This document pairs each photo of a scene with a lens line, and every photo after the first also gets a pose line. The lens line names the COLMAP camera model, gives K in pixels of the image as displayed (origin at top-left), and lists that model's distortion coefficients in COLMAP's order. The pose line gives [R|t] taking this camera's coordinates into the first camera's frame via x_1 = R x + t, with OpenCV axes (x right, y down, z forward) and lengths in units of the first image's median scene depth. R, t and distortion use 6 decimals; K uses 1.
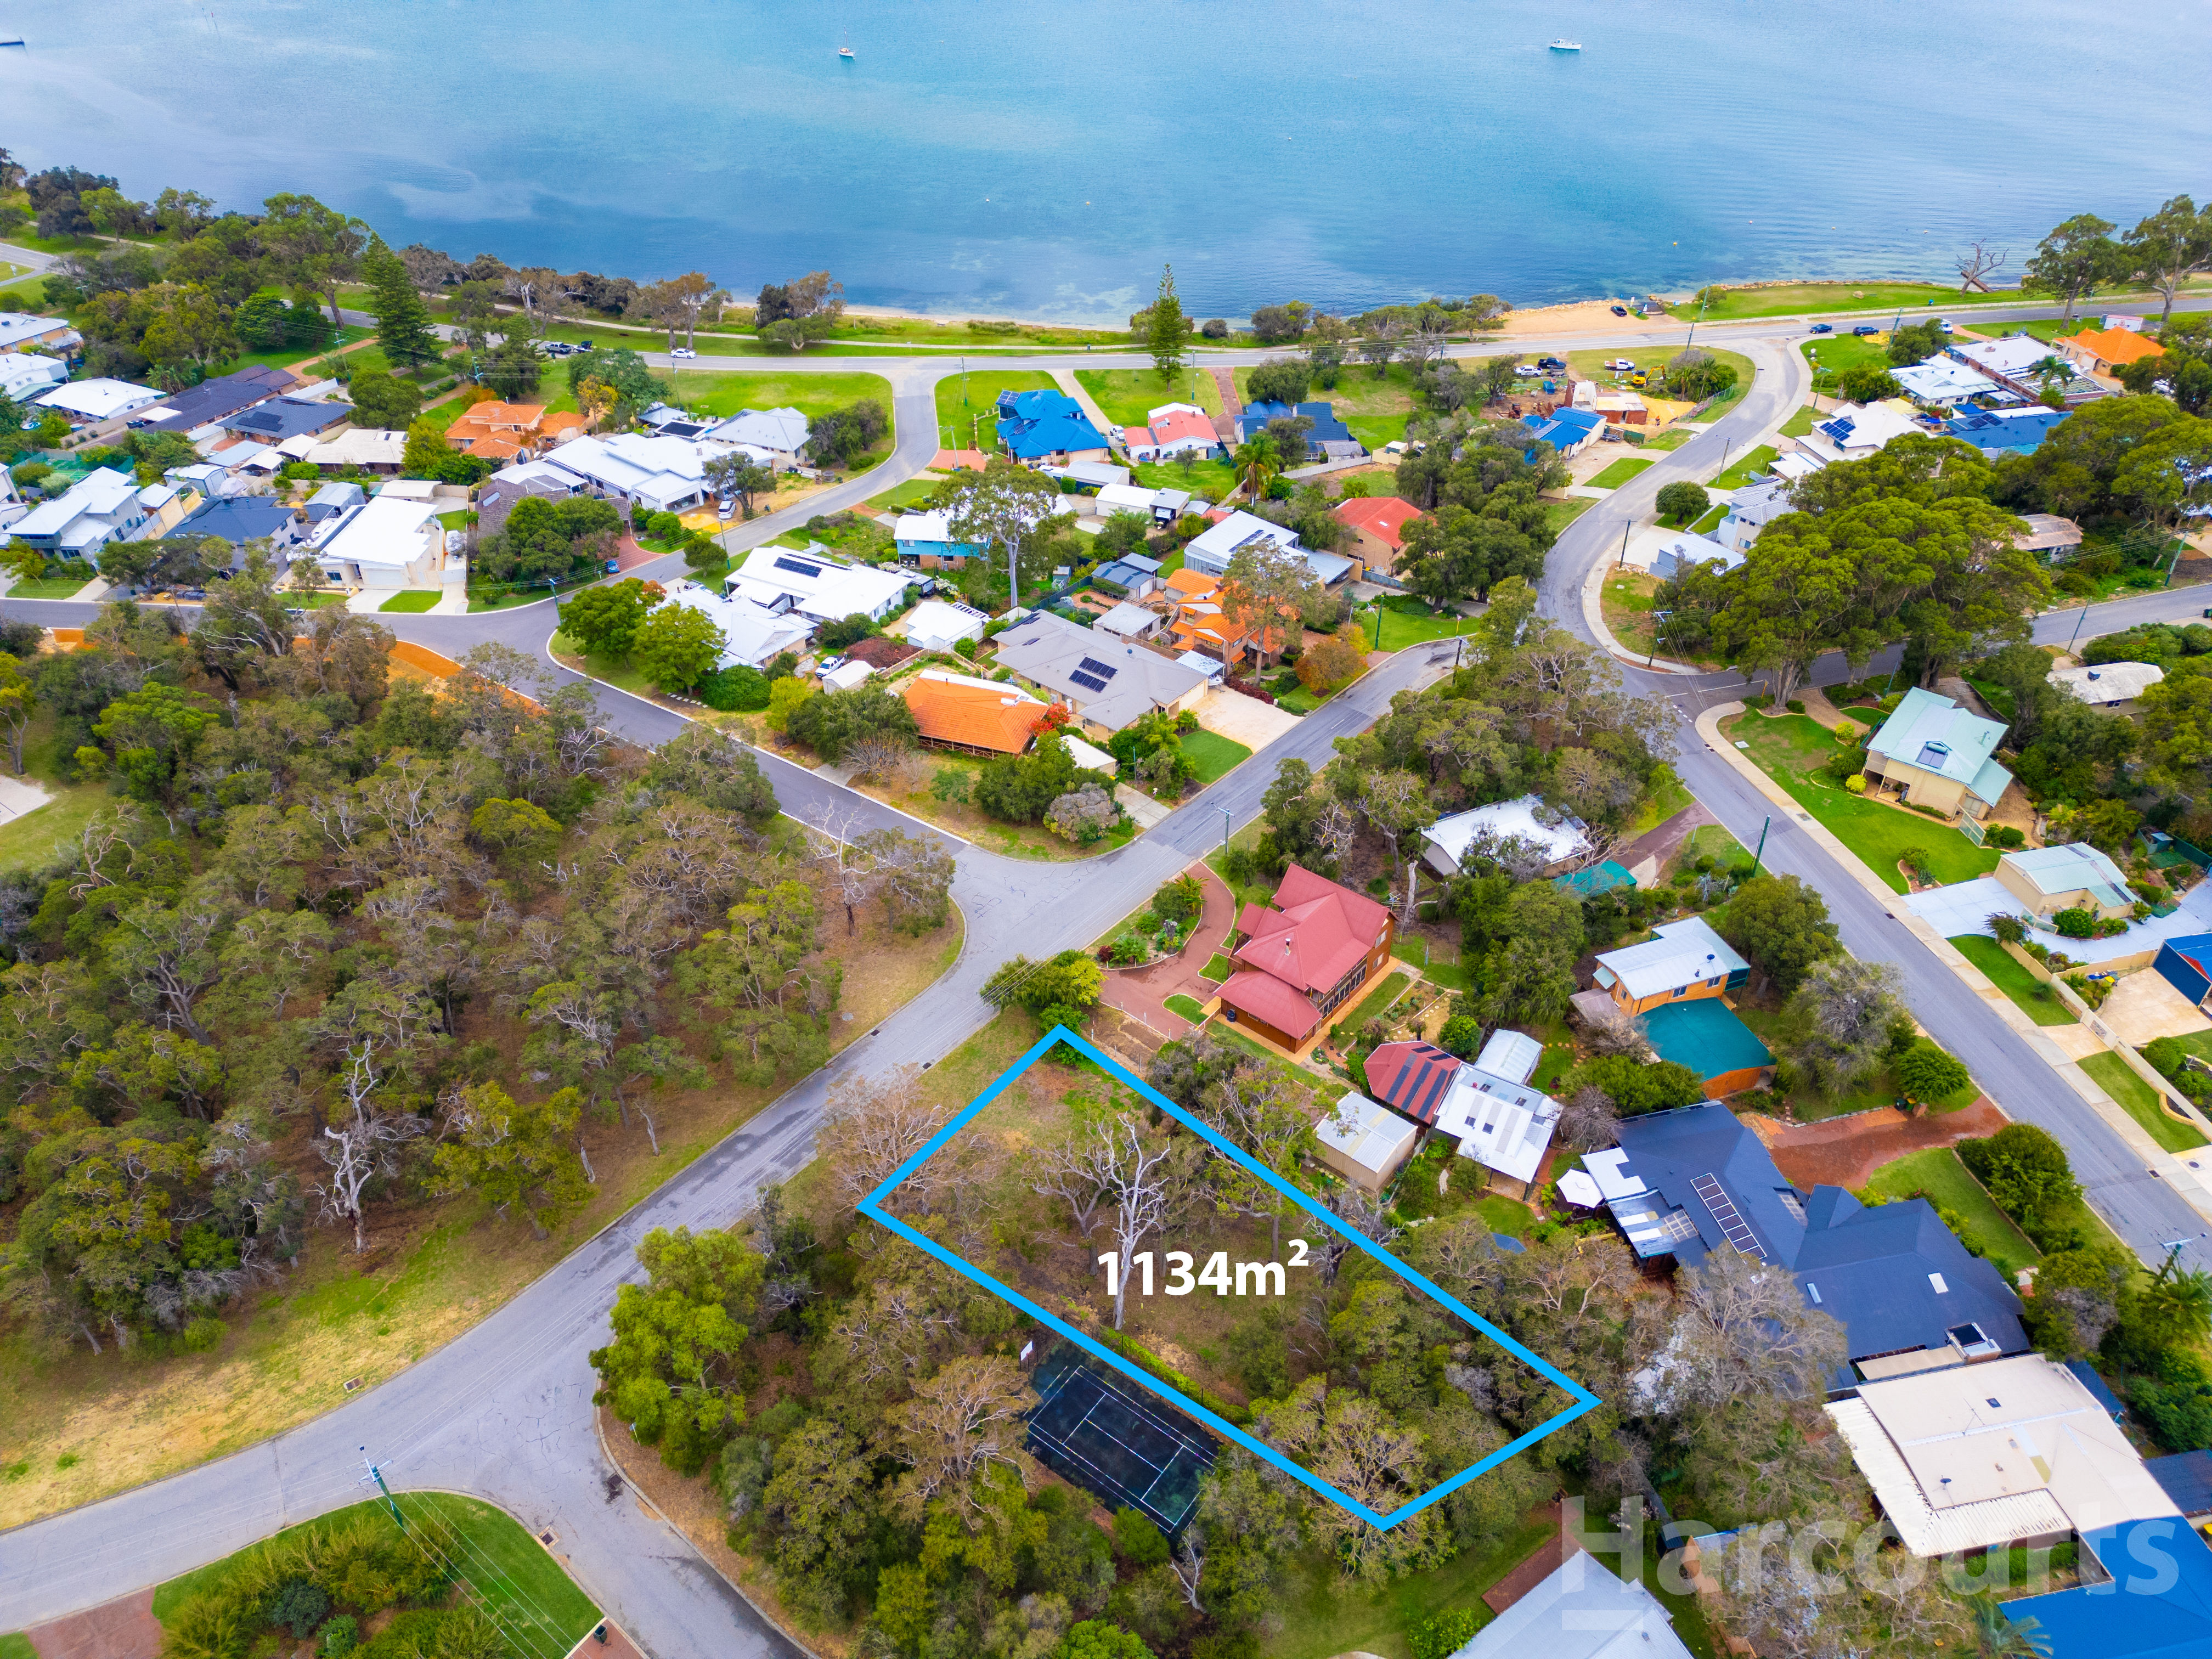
lens RADIAL K [[1546.3, 0, 1106.0], [0, 1546.3, 829.5], [0, 0, 1]] dist [0.072337, -0.060557]
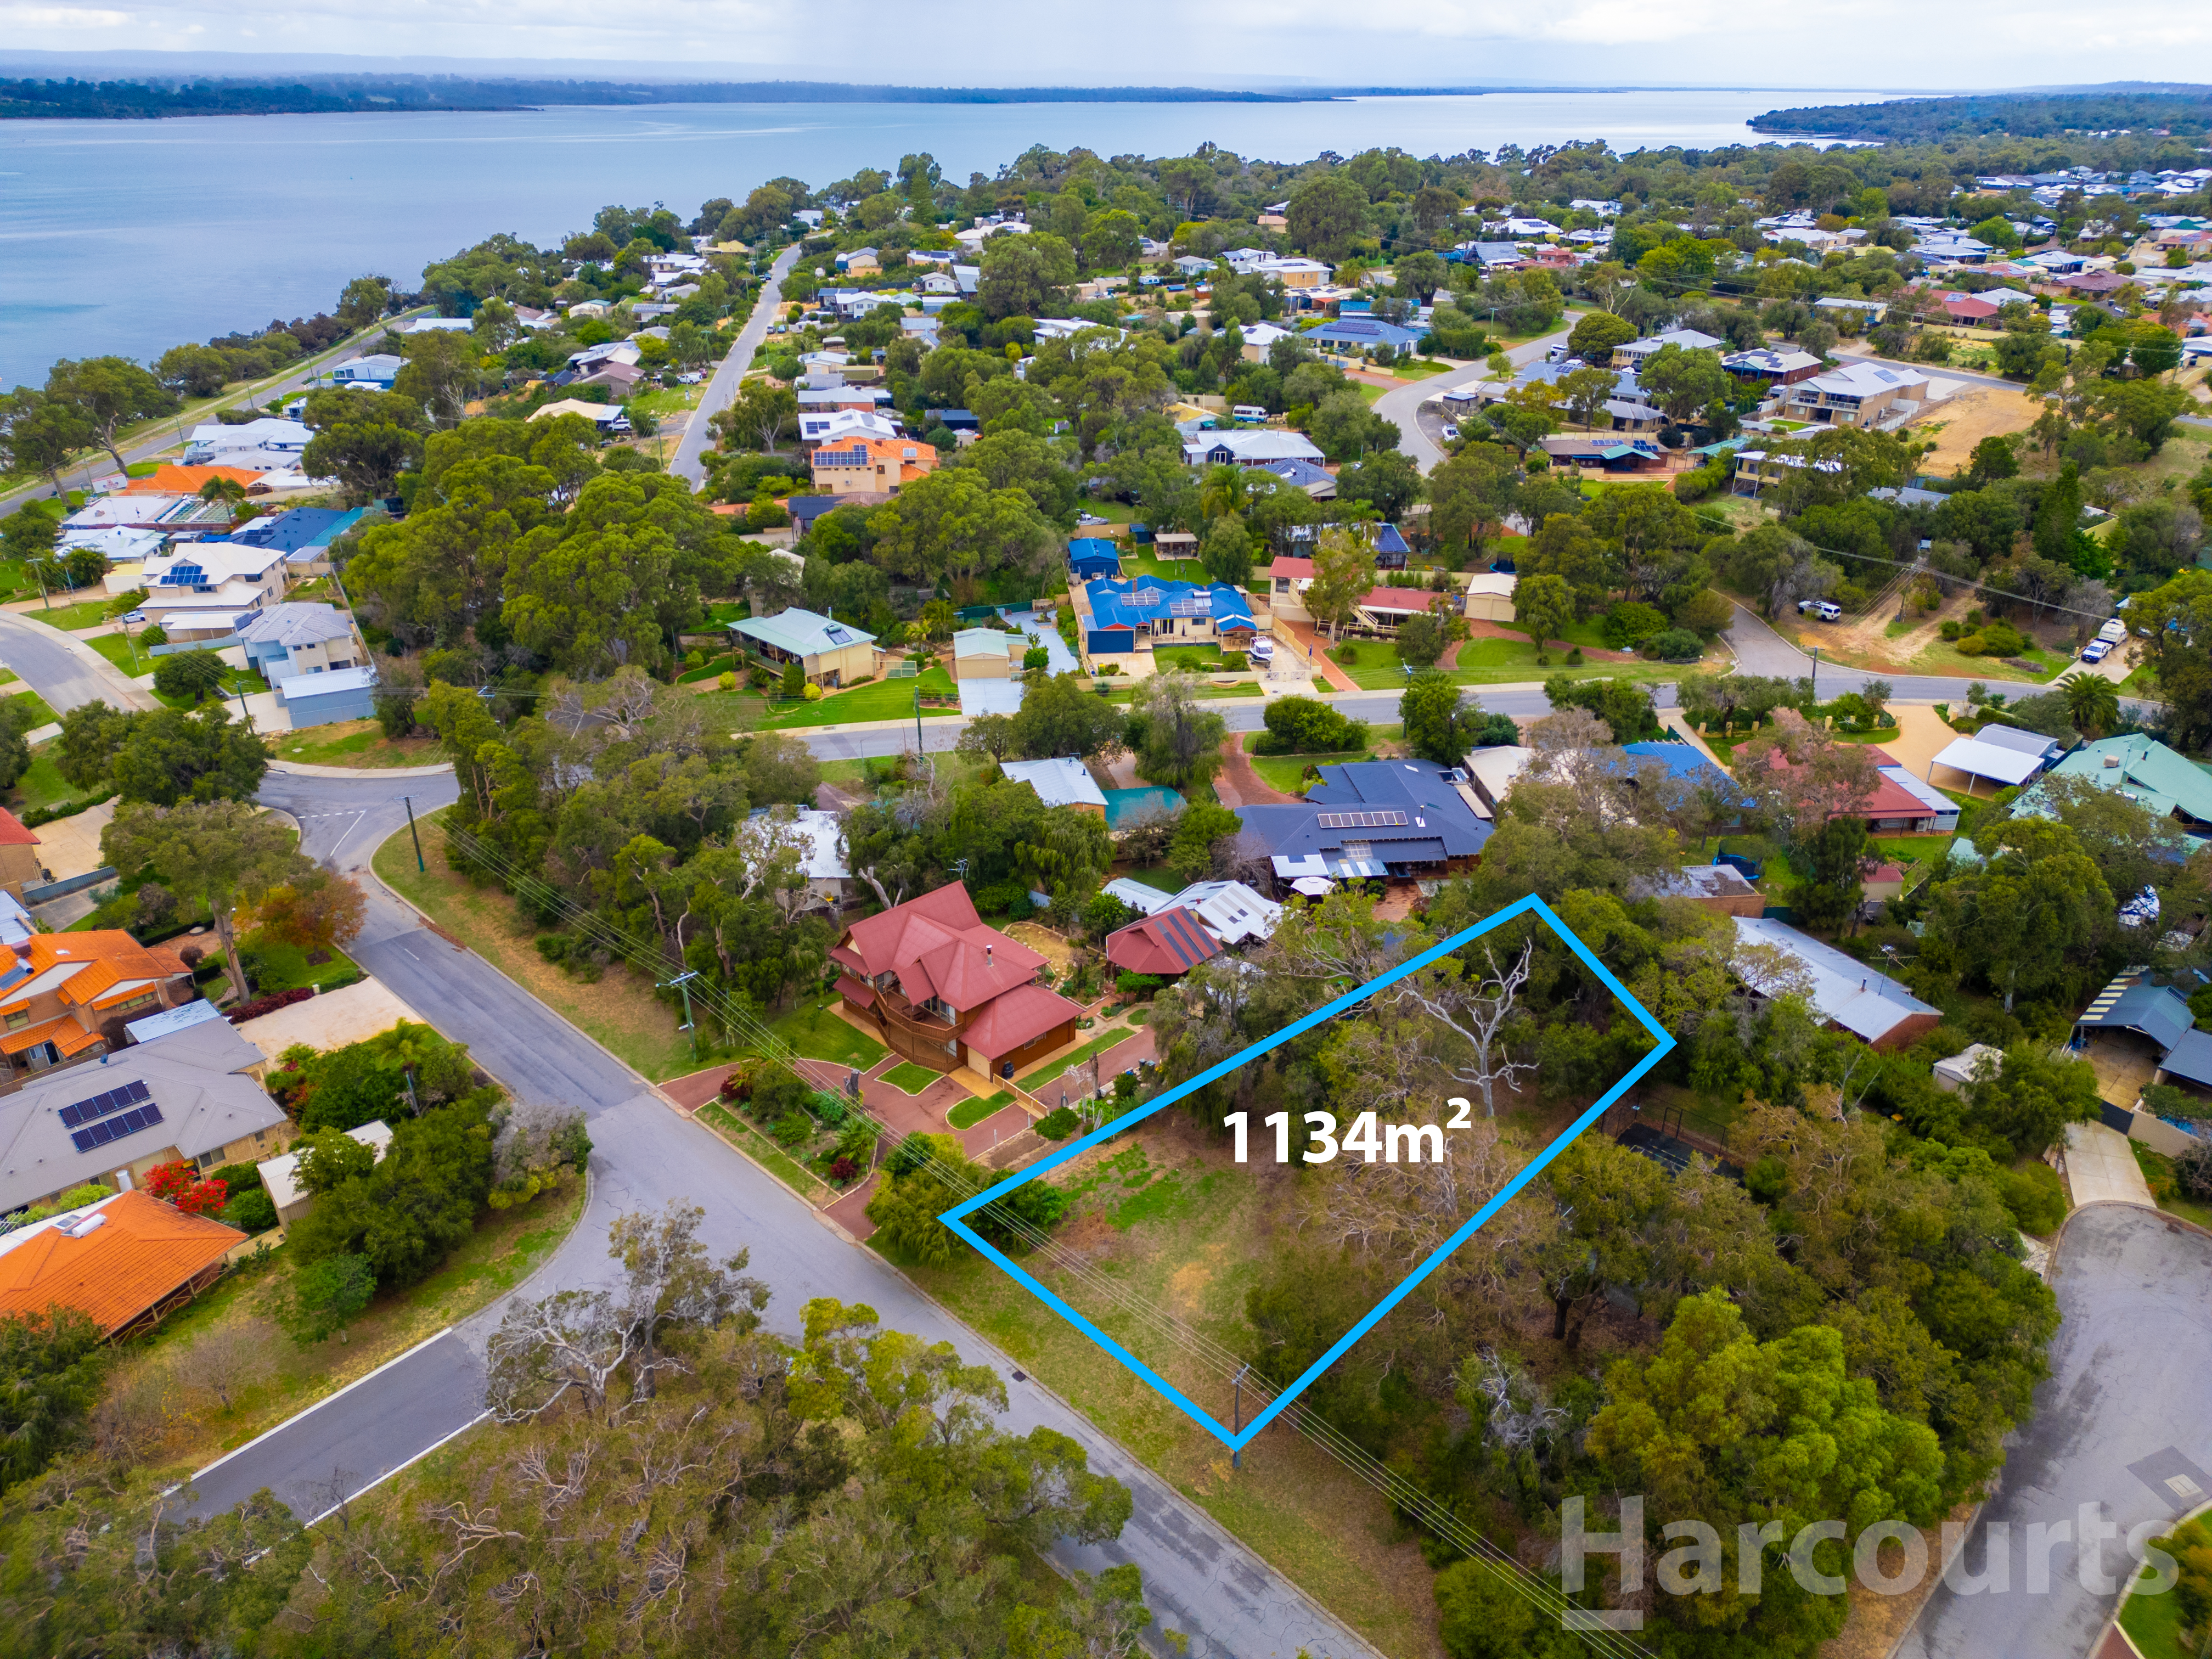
lens RADIAL K [[1541.3, 0, 1101.1], [0, 1541.3, 834.0], [0, 0, 1]] dist [0.086336, -0.071342]
pose [[0.095216, -0.427202, 0.899129, -0.456095], [0.589394, 0.752087, 0.294922, -0.139932], [-0.802214, 0.501860, 0.323401, 0.506872]]
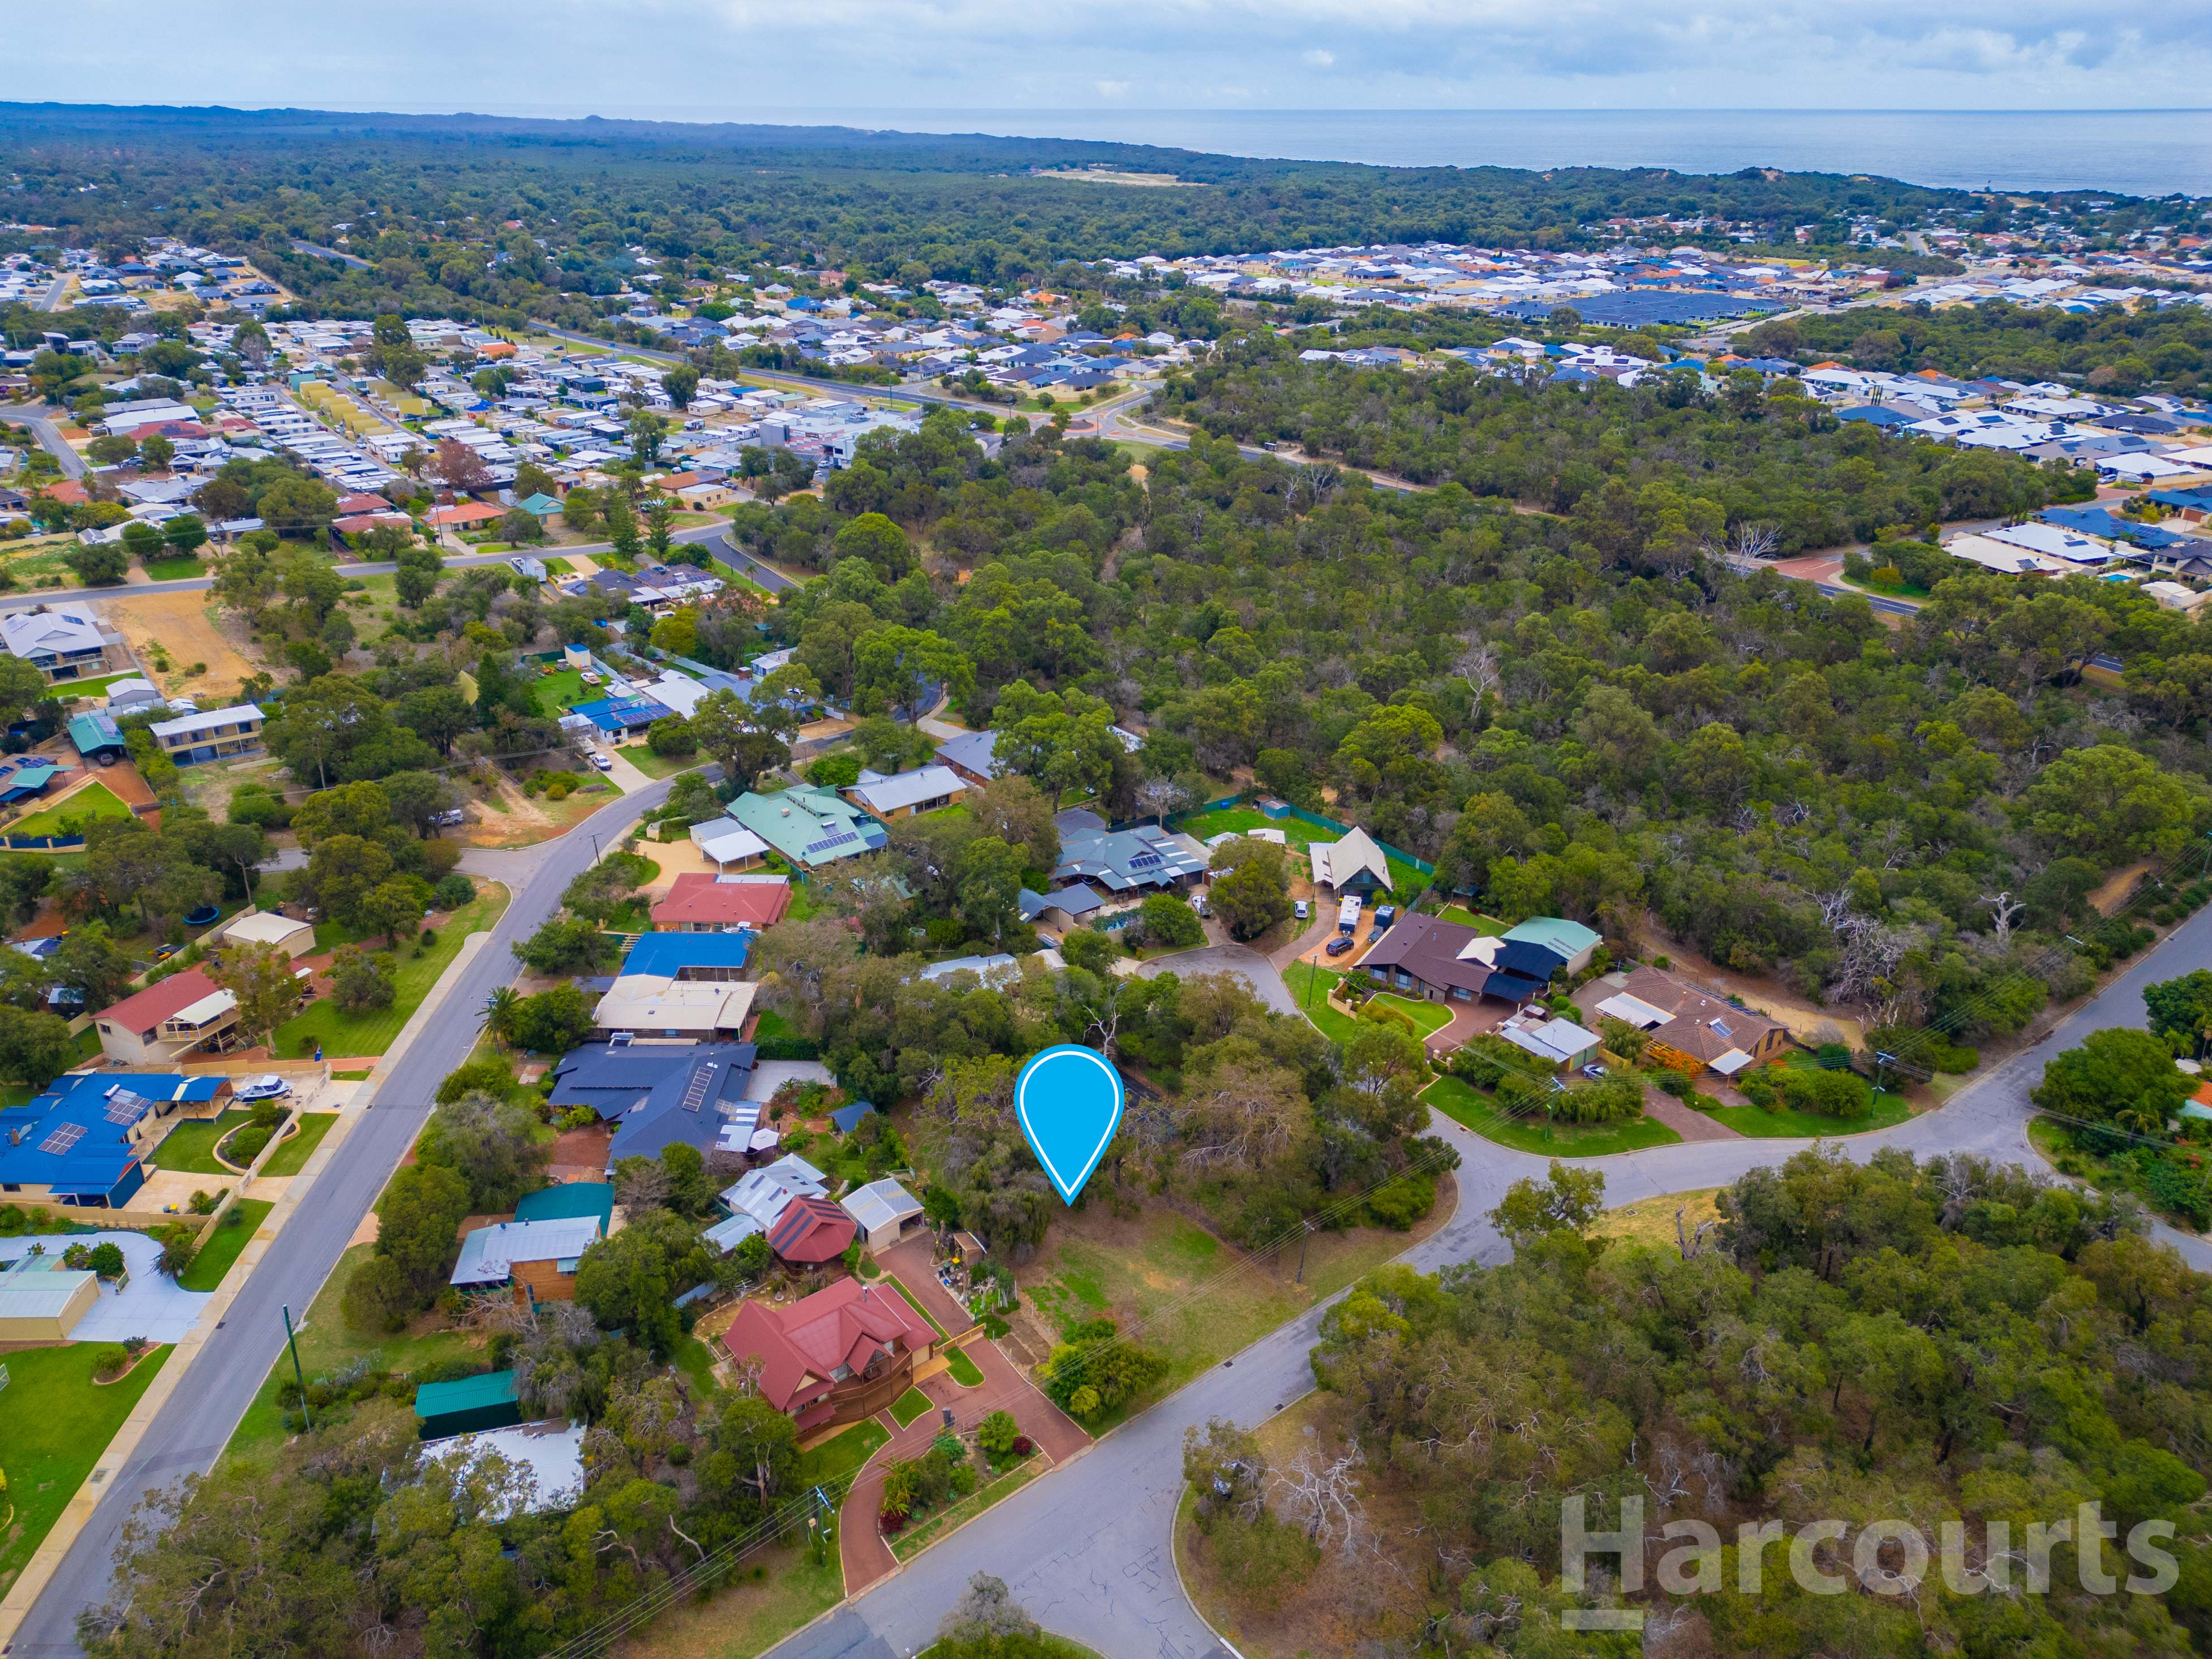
lens RADIAL K [[1625.8, 0, 1111.1], [0, 1625.8, 788.8], [0, 0, 1]] dist [0.097819, -0.108776]
pose [[-0.979712, -0.079729, 0.183870, -0.161431], [0.118522, 0.509327, 0.852372, -0.763008], [-0.161608, 0.856872, -0.489544, 0.943515]]
